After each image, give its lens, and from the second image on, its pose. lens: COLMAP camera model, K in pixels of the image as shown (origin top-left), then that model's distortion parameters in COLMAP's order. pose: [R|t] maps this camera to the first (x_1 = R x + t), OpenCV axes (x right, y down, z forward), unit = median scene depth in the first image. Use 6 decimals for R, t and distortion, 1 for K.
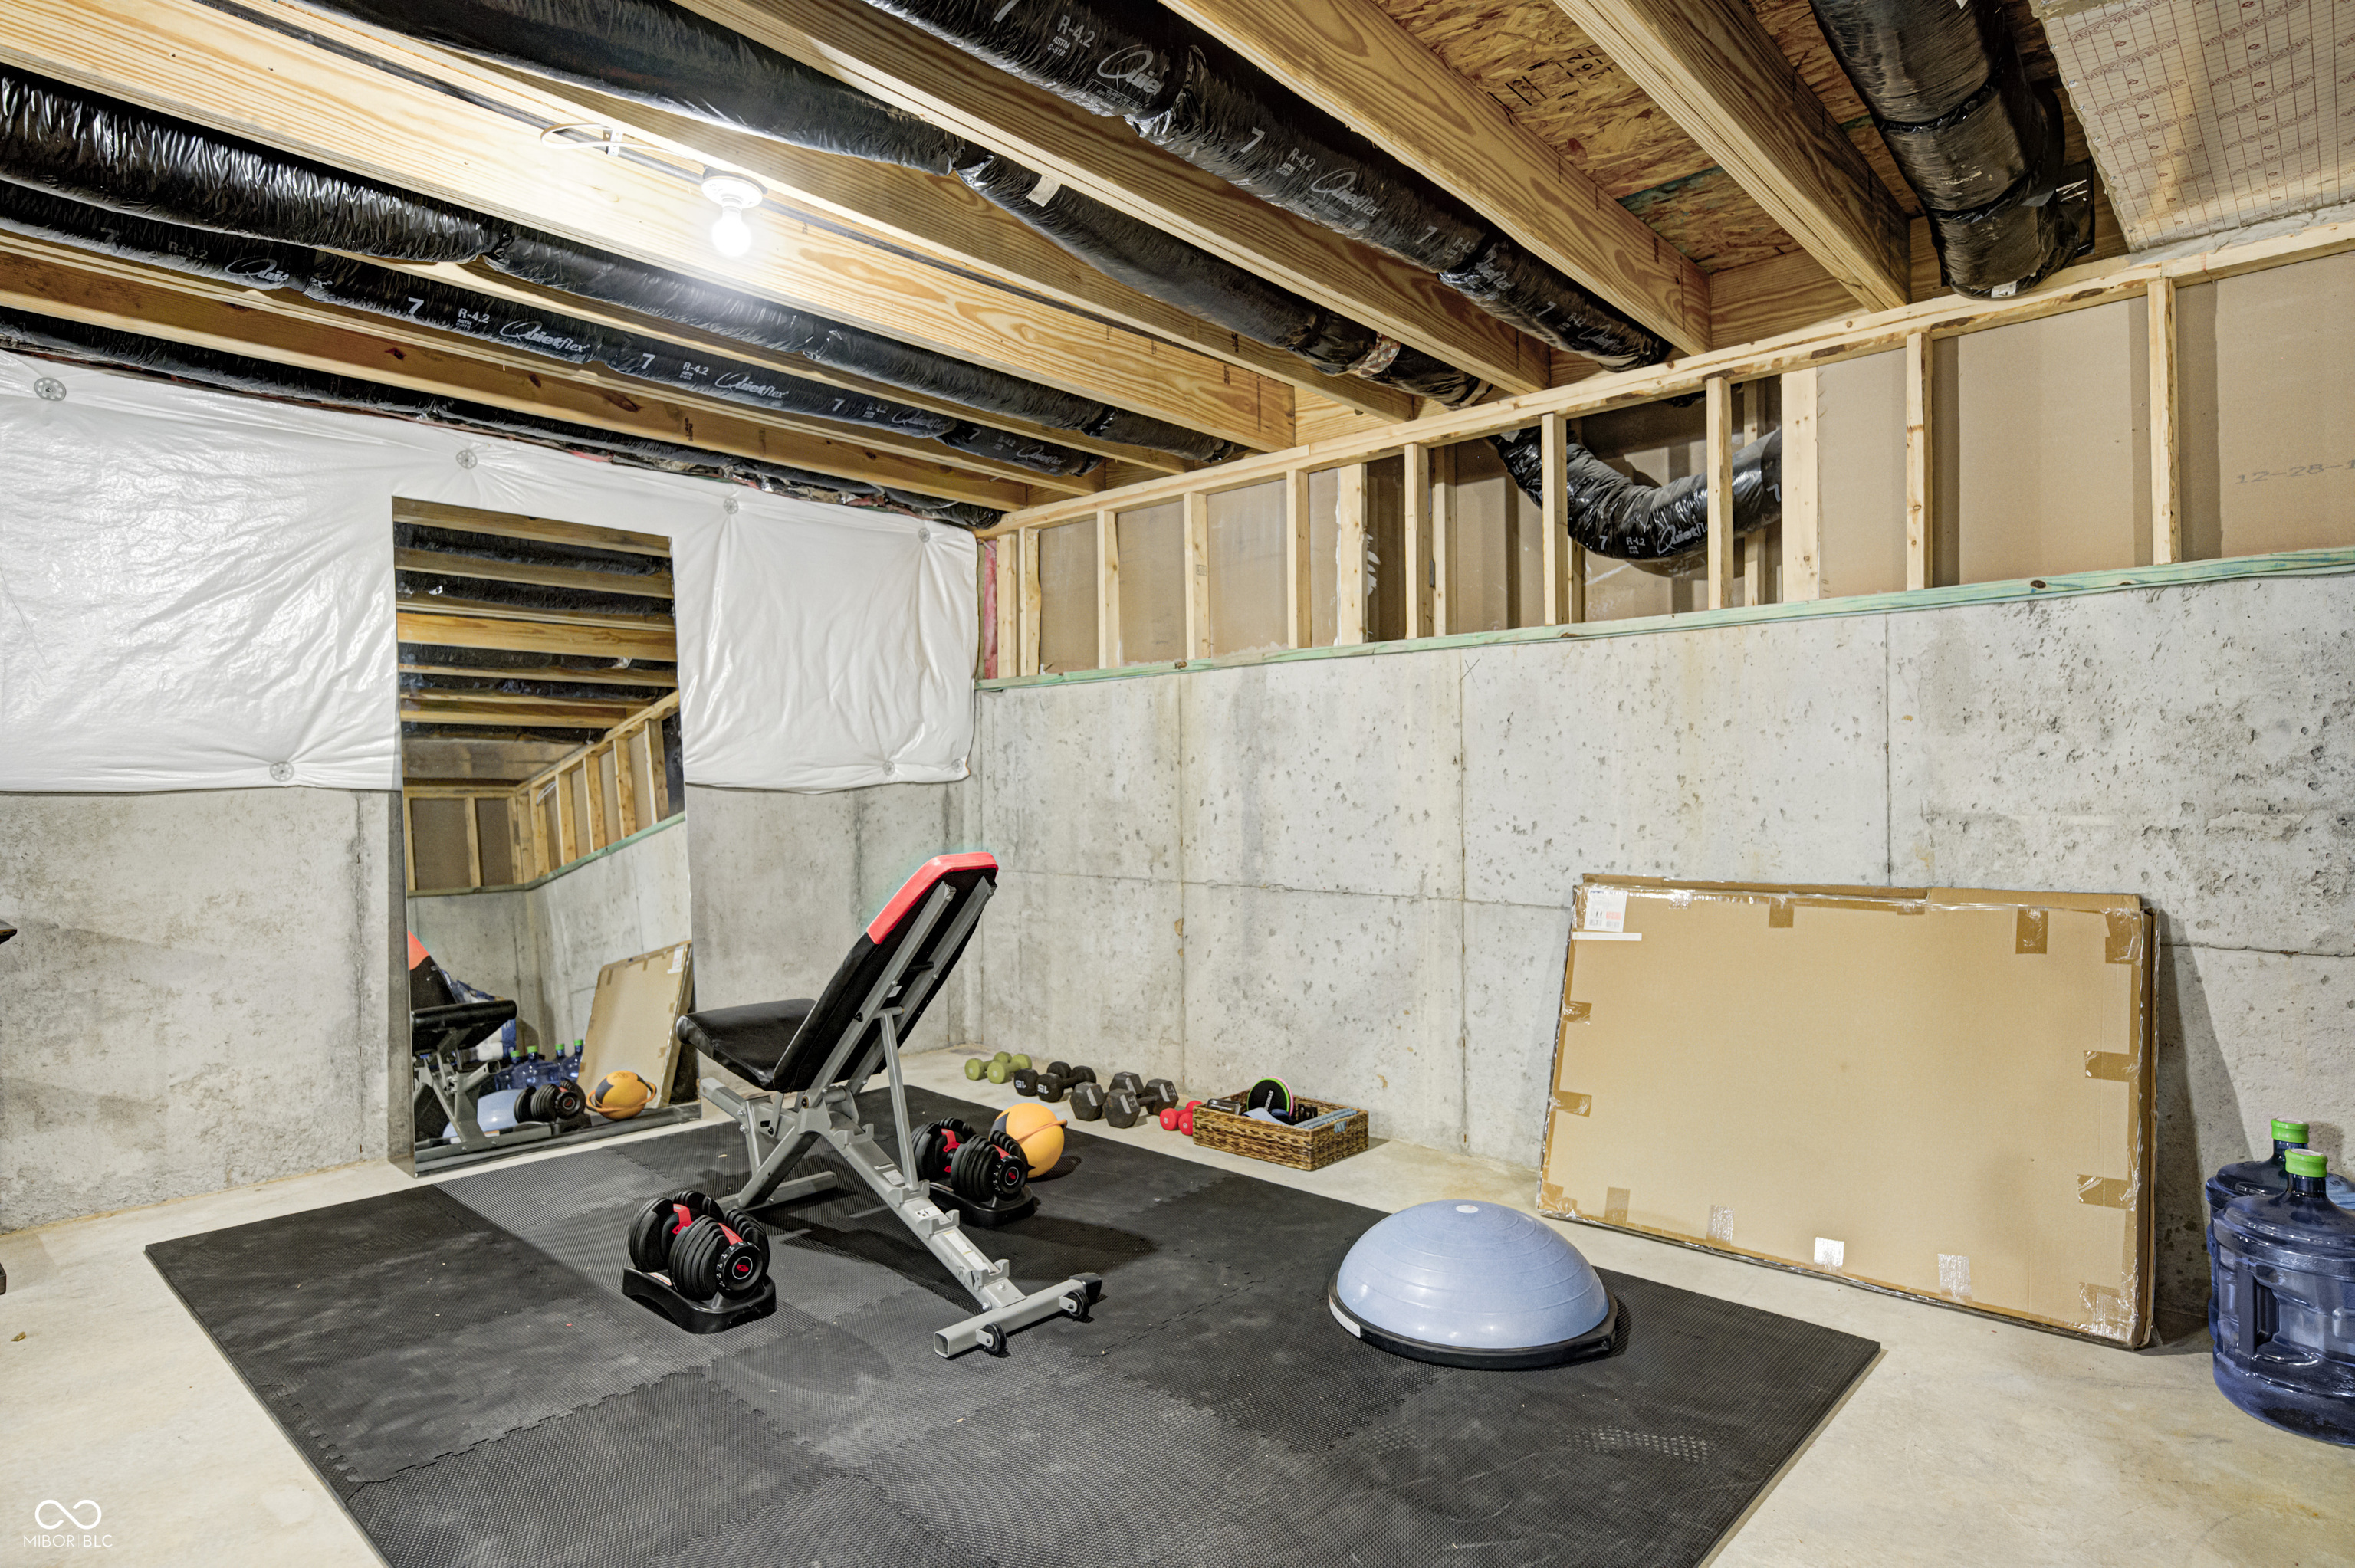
lens RADIAL K [[1274.2, 0, 1177.5], [0, 1274.2, 784.0], [0, 0, 1]] dist [0.000526, -0.000787]
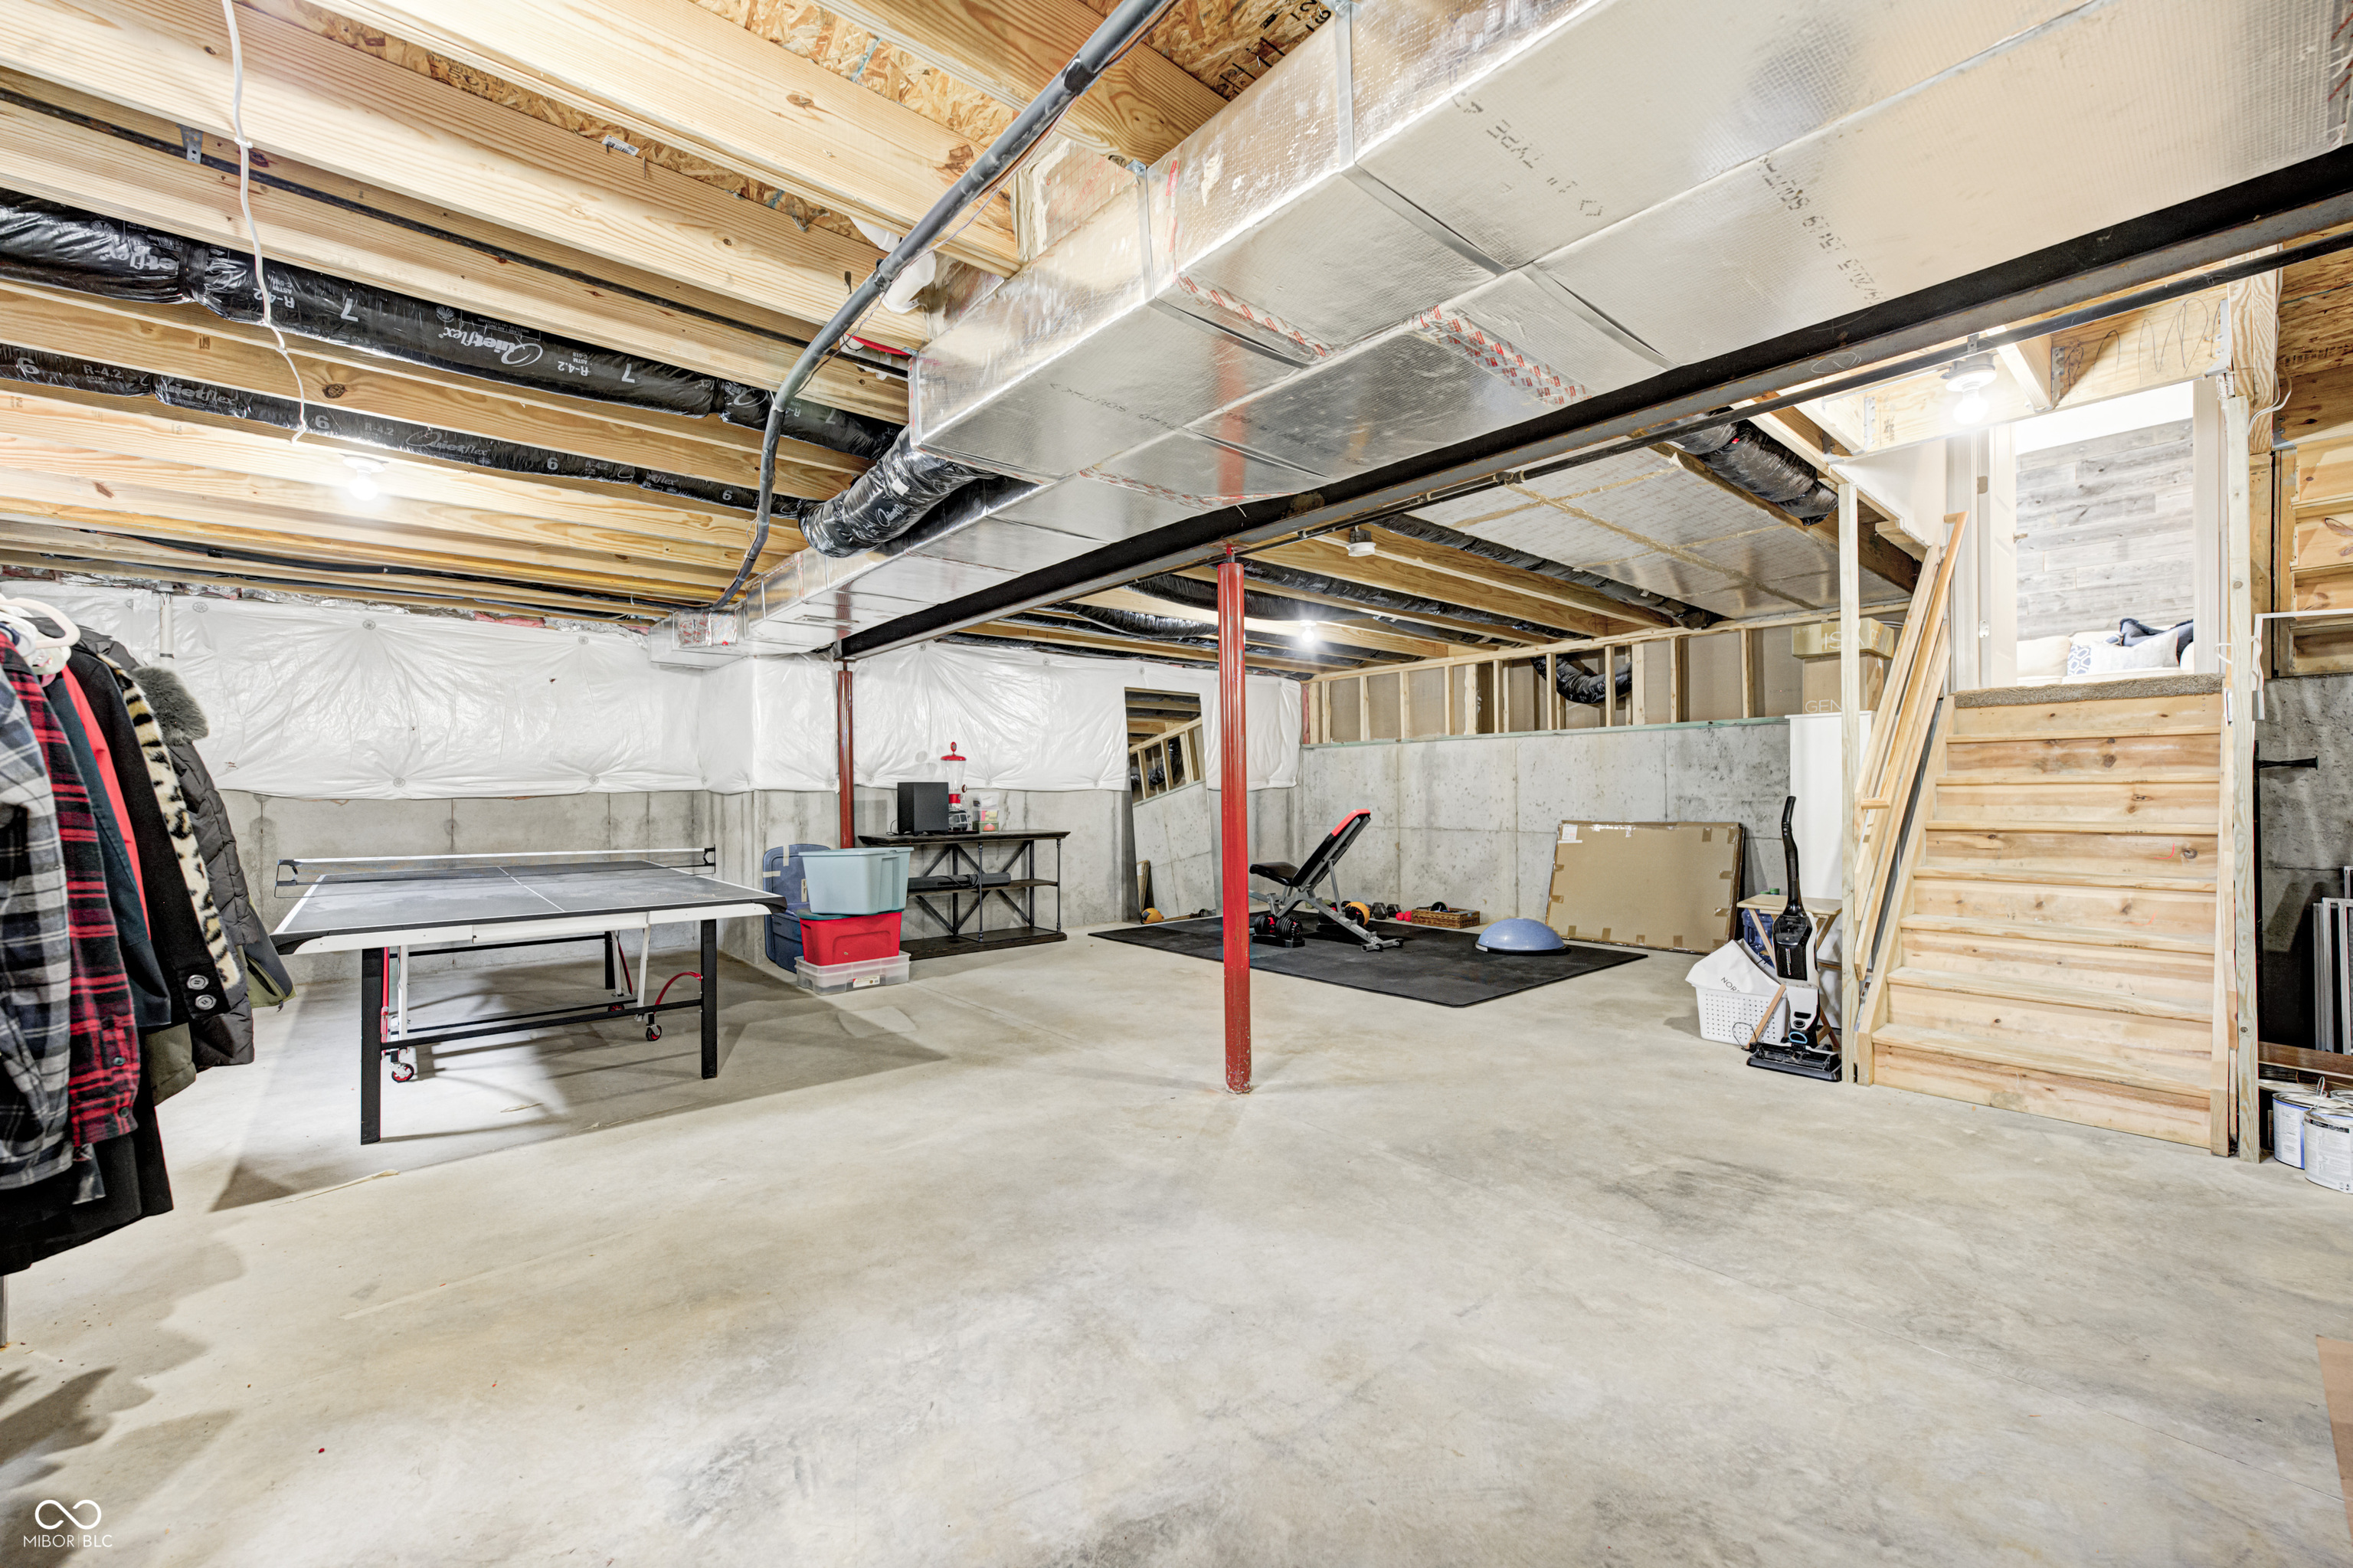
lens RADIAL K [[926.4, 0, 1177.4], [0, 926.4, 789.1], [0, 0, 1]] dist [0.000028, 0.000460]
pose [[0.992448, -0.001249, -0.122660, -0.237801], [0.001222, 0.999999, -0.000292, 0.002060], [0.122660, 0.000140, 0.992449, -0.991439]]
